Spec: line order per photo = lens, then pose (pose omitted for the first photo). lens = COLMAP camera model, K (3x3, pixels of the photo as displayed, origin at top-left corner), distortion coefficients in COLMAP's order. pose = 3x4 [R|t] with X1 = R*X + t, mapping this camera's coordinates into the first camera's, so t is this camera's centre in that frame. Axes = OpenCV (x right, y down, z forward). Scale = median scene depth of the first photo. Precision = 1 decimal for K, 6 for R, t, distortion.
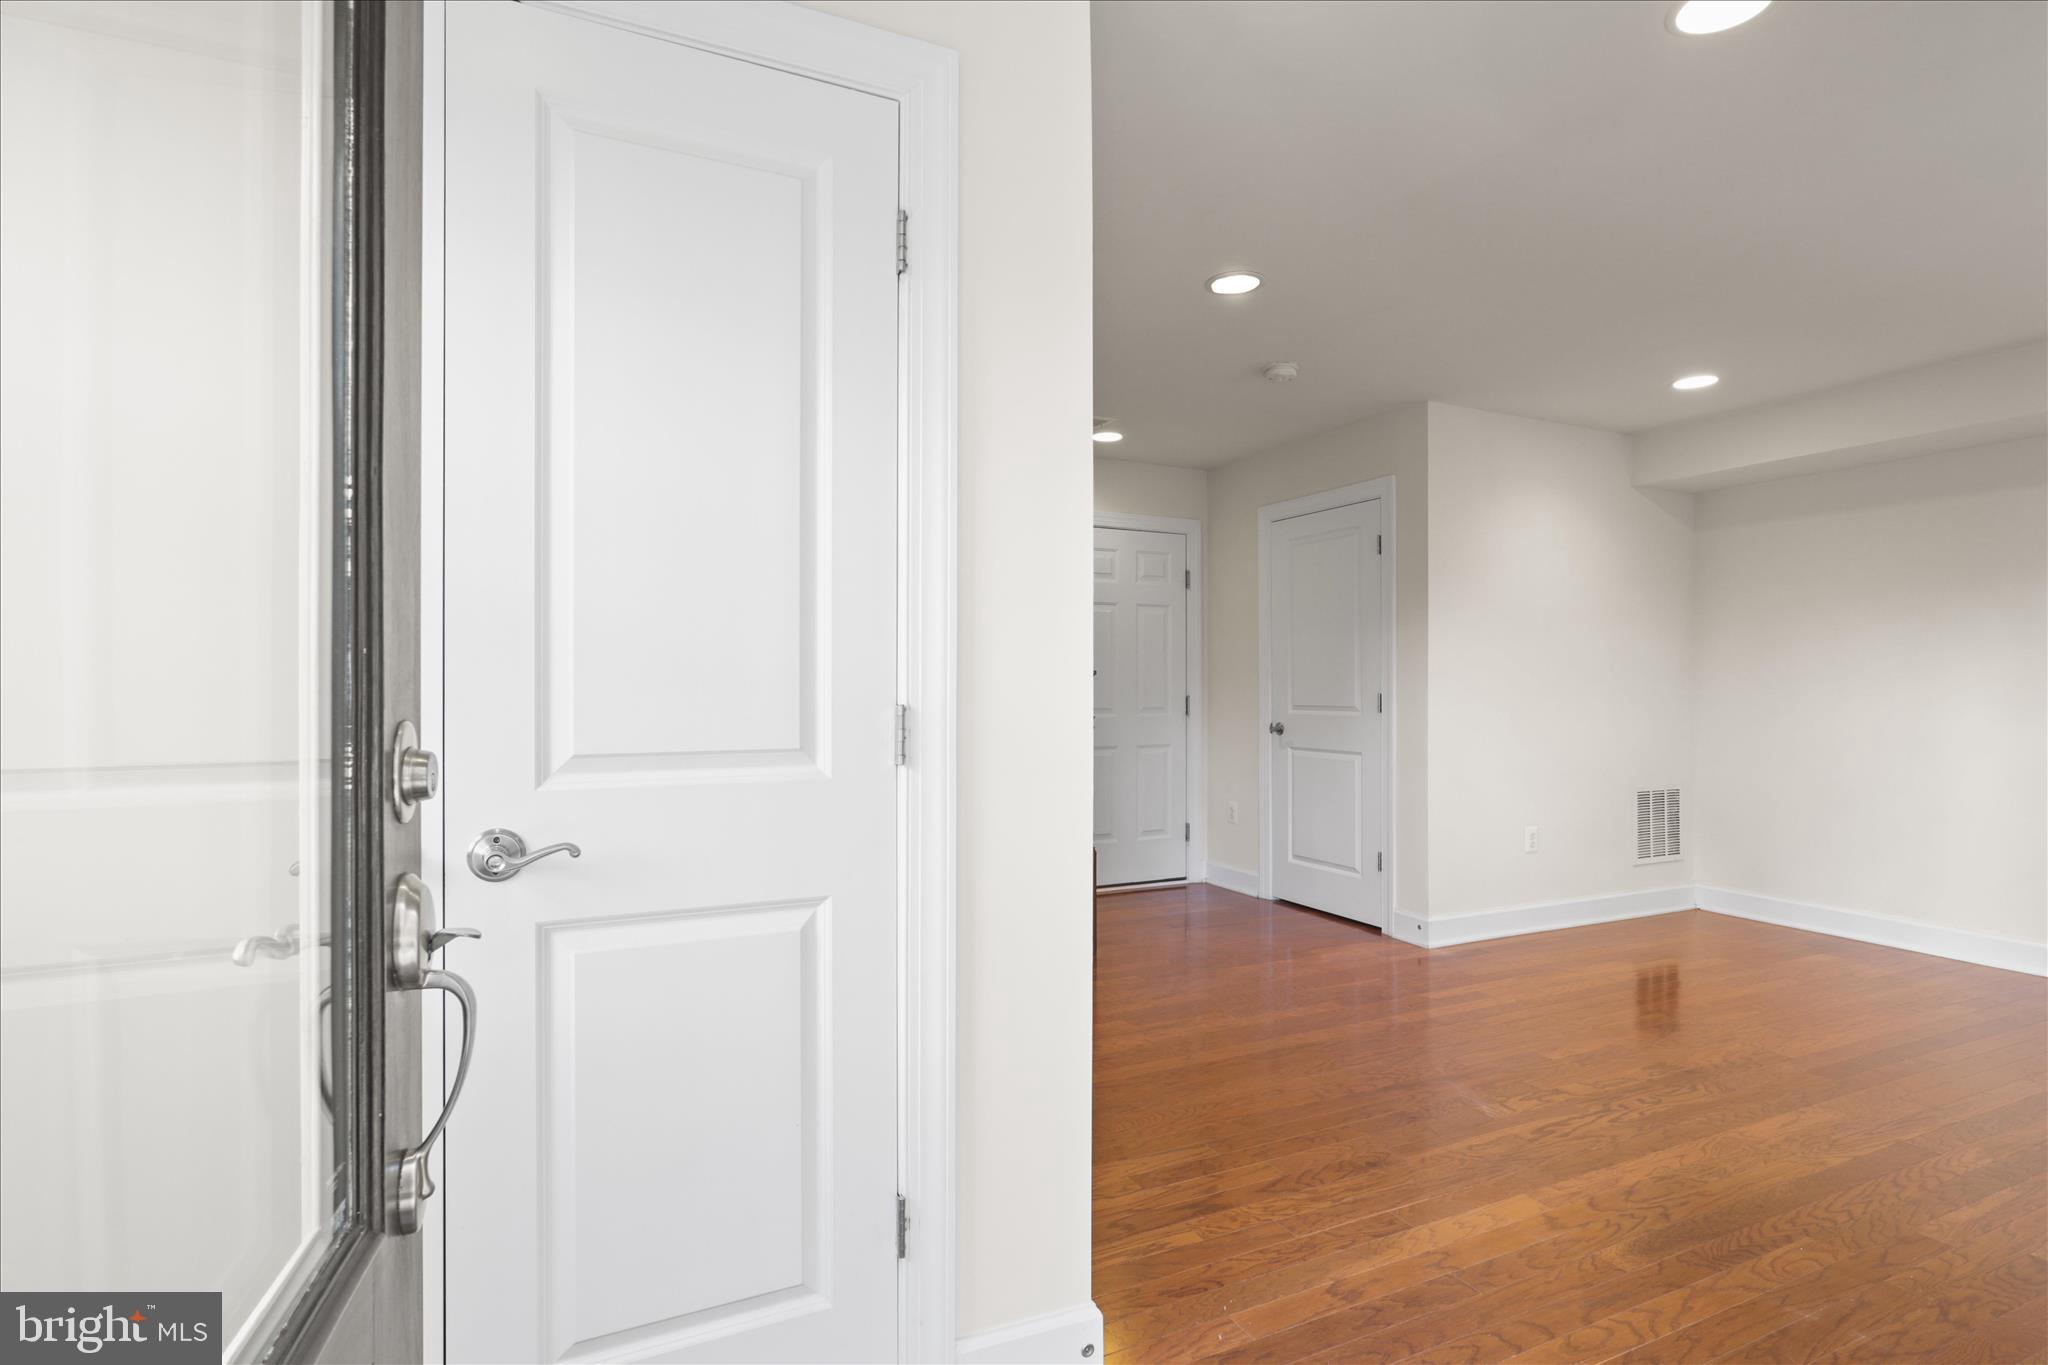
lens RADIAL K [[1026.8, 0, 1028.6], [0, 1026.8, 675.9], [0, 0, 1]] dist [-0.003710, 0.008062]
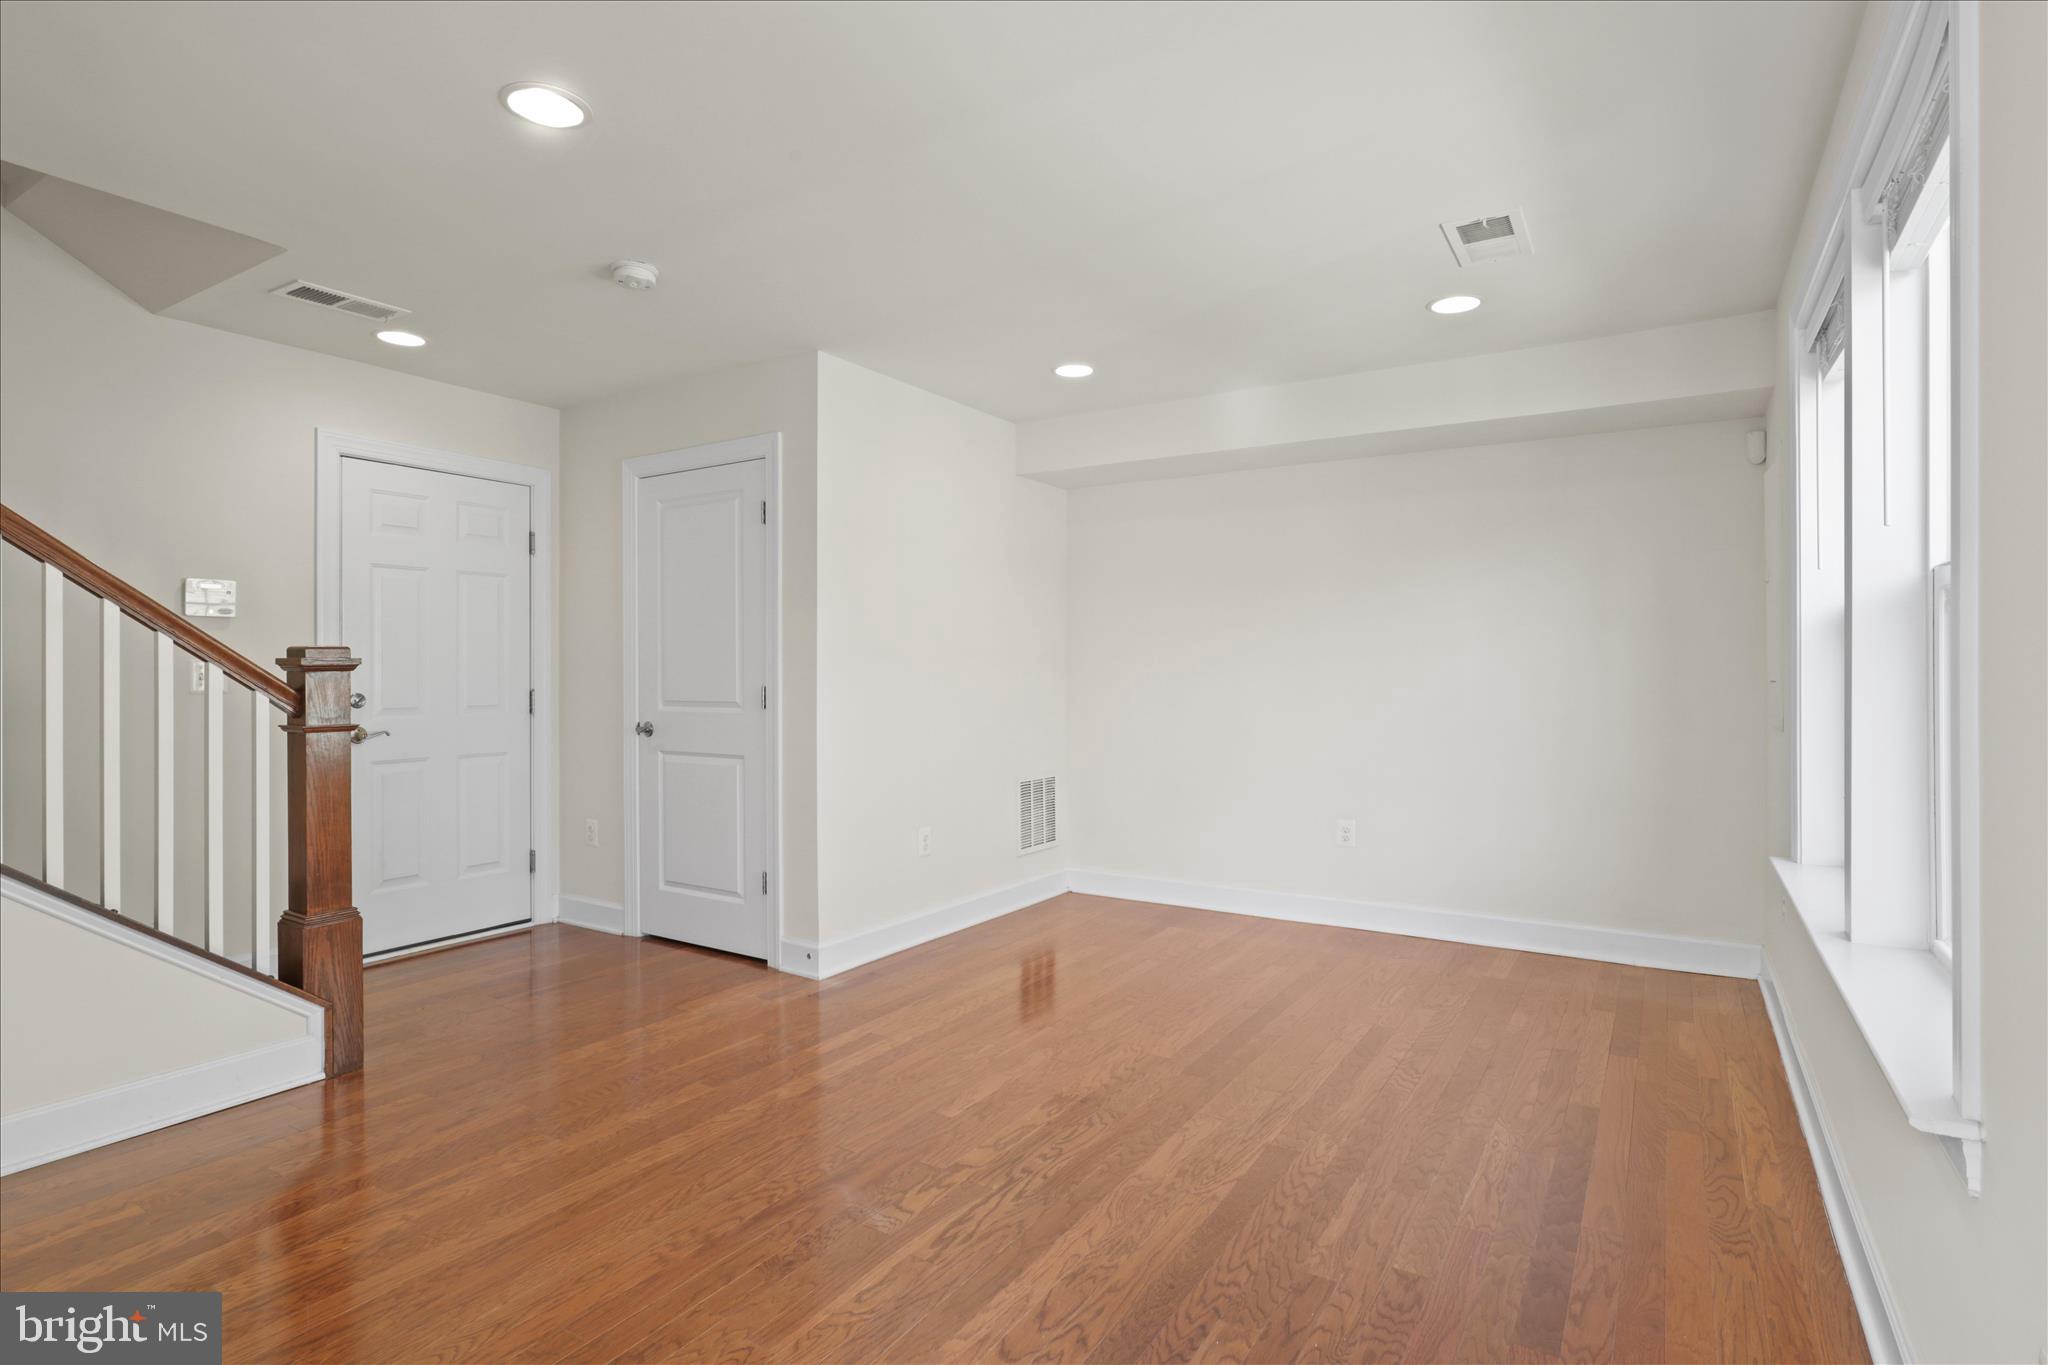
lens RADIAL K [[1026.8, 0, 1028.6], [0, 1026.8, 675.9], [0, 0, 1]] dist [-0.003710, 0.008062]
pose [[0.846268, -0.005846, 0.532725, 0.107331], [-0.001685, 0.999905, 0.013650, -0.005134], [-0.532755, -0.012449, 0.846178, 0.236712]]
